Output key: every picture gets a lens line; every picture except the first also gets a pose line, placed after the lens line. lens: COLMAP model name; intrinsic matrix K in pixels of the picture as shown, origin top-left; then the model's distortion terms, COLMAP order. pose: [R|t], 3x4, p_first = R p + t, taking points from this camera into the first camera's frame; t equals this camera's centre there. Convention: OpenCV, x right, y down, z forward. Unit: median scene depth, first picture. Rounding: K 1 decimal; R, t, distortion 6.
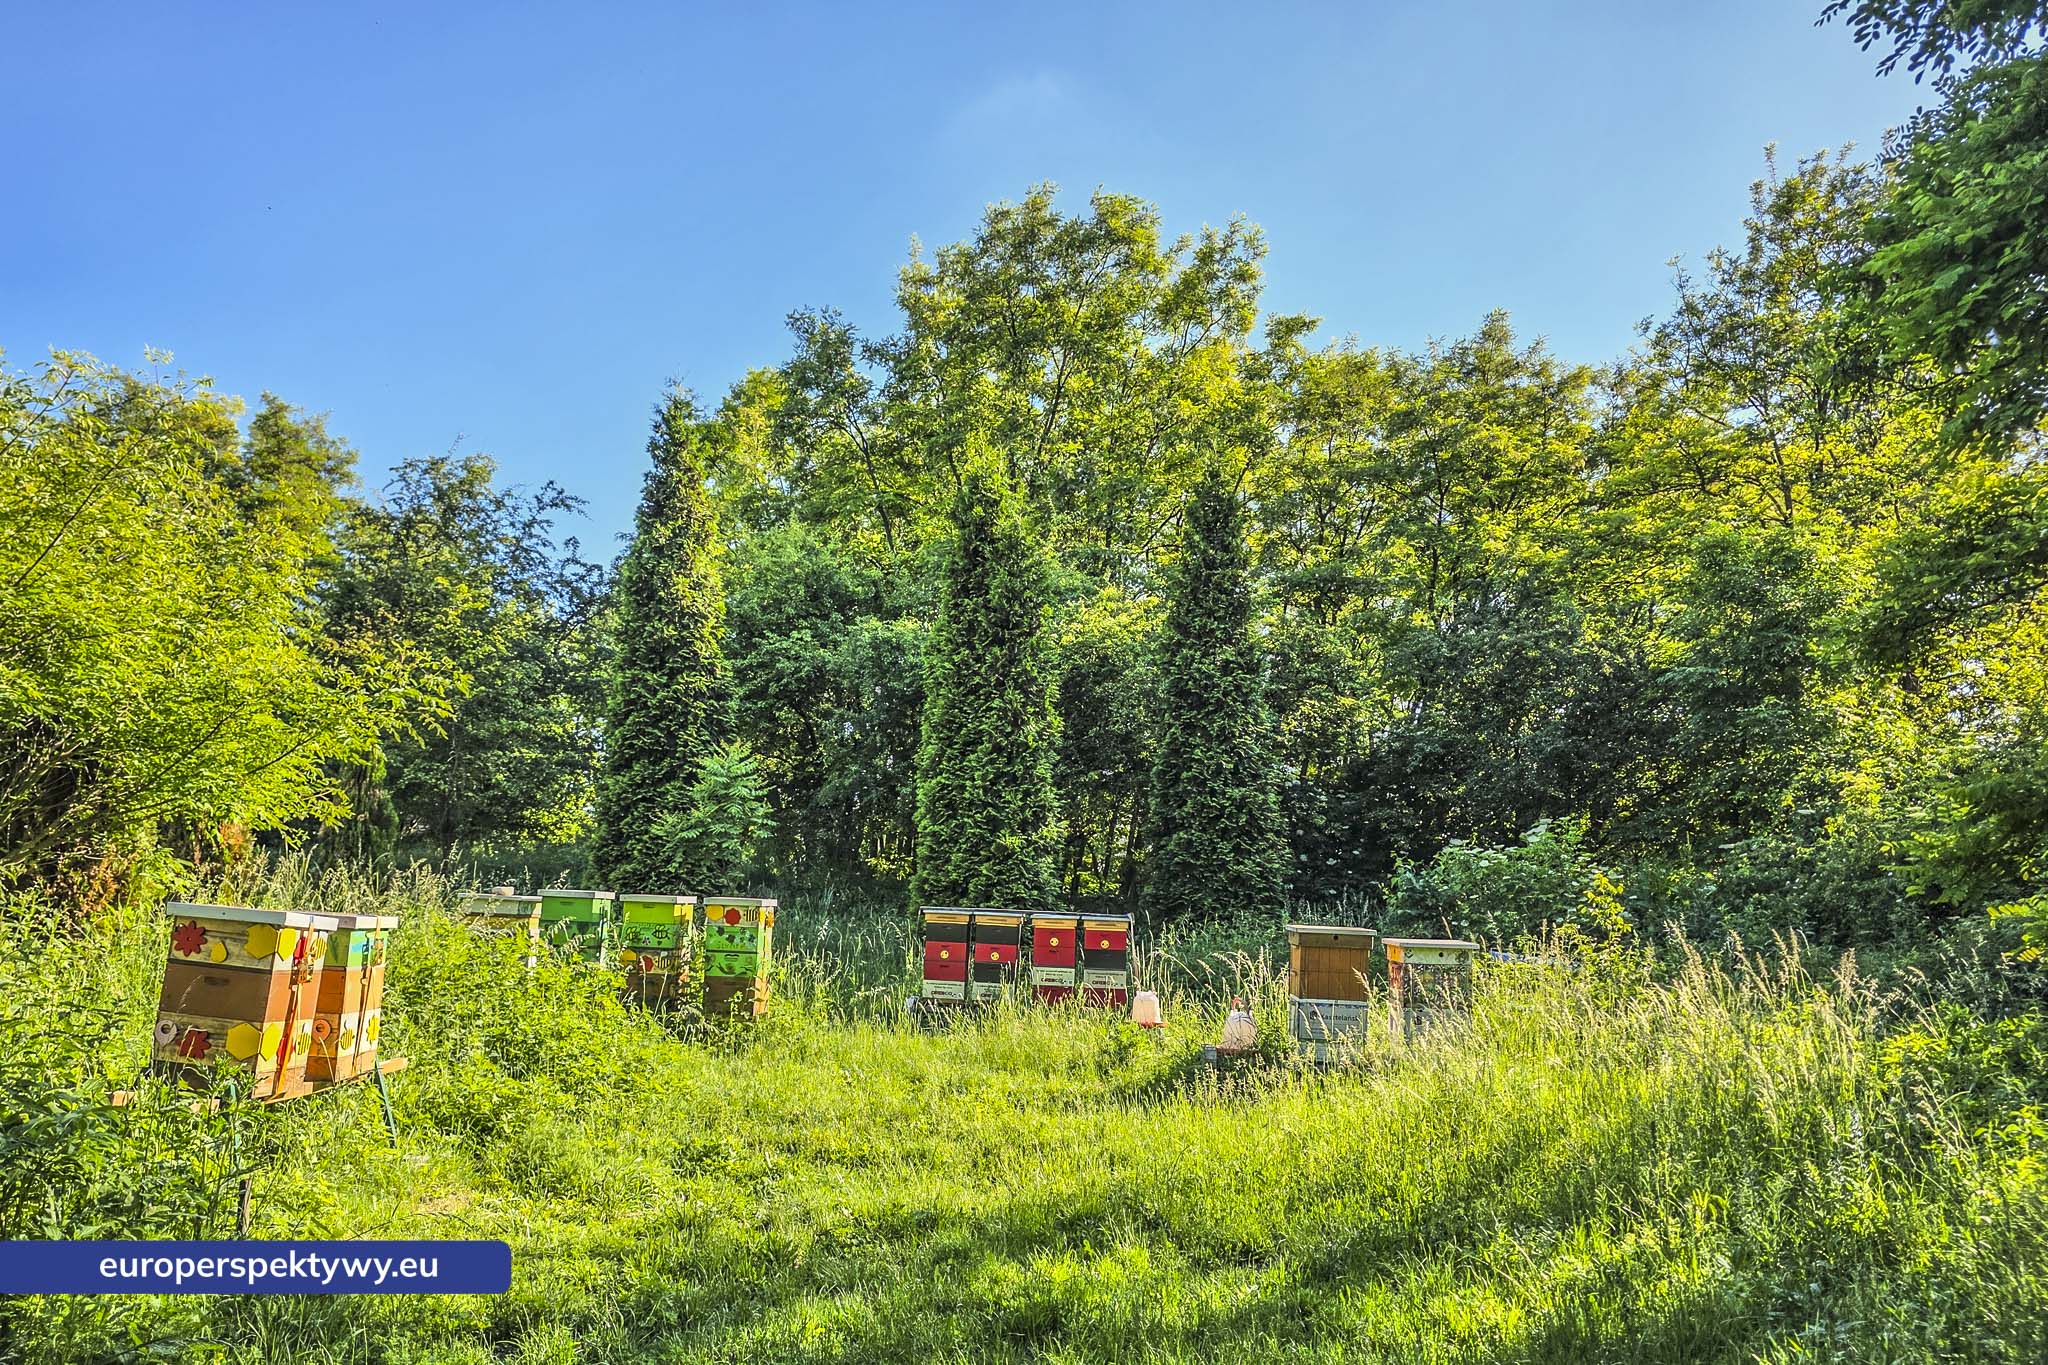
lens RADIAL K [[1512.4, 0, 992.8], [0, 1512.4, 807.4], [0, 0, 1]] dist [0.113056, -0.197623]
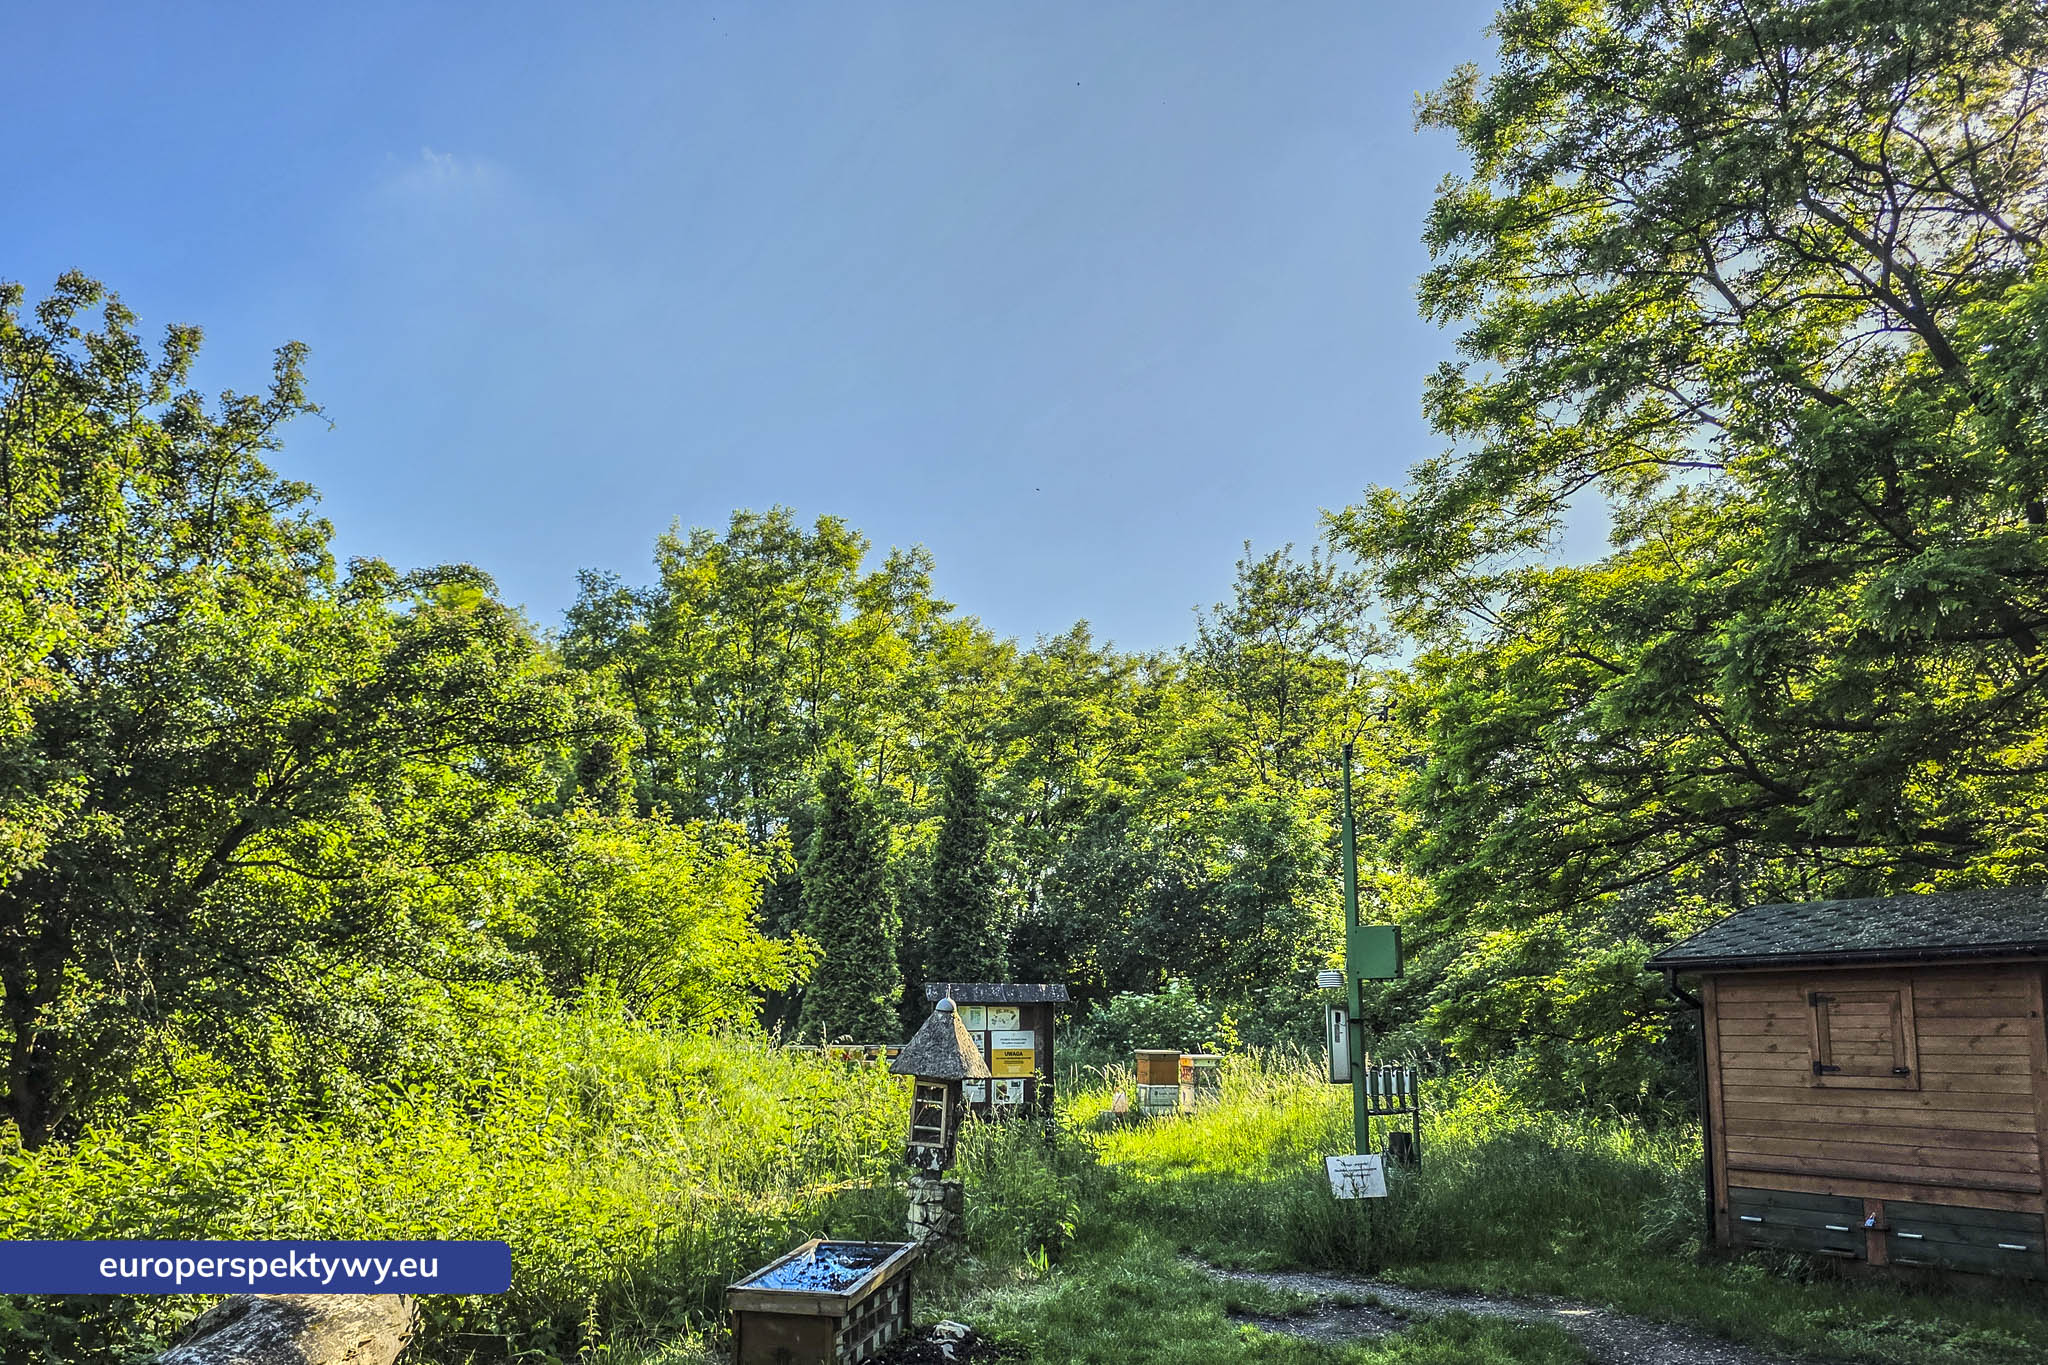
lens RADIAL K [[1534.2, 0, 1003.9], [0, 1534.2, 796.1], [0, 0, 1]] dist [0.185405, -0.202044]
pose [[0.931053, 0.023066, 0.364155, -0.429348], [0.005266, 0.997047, -0.076618, -0.061751], [-0.364847, 0.073253, 0.928181, -0.523327]]
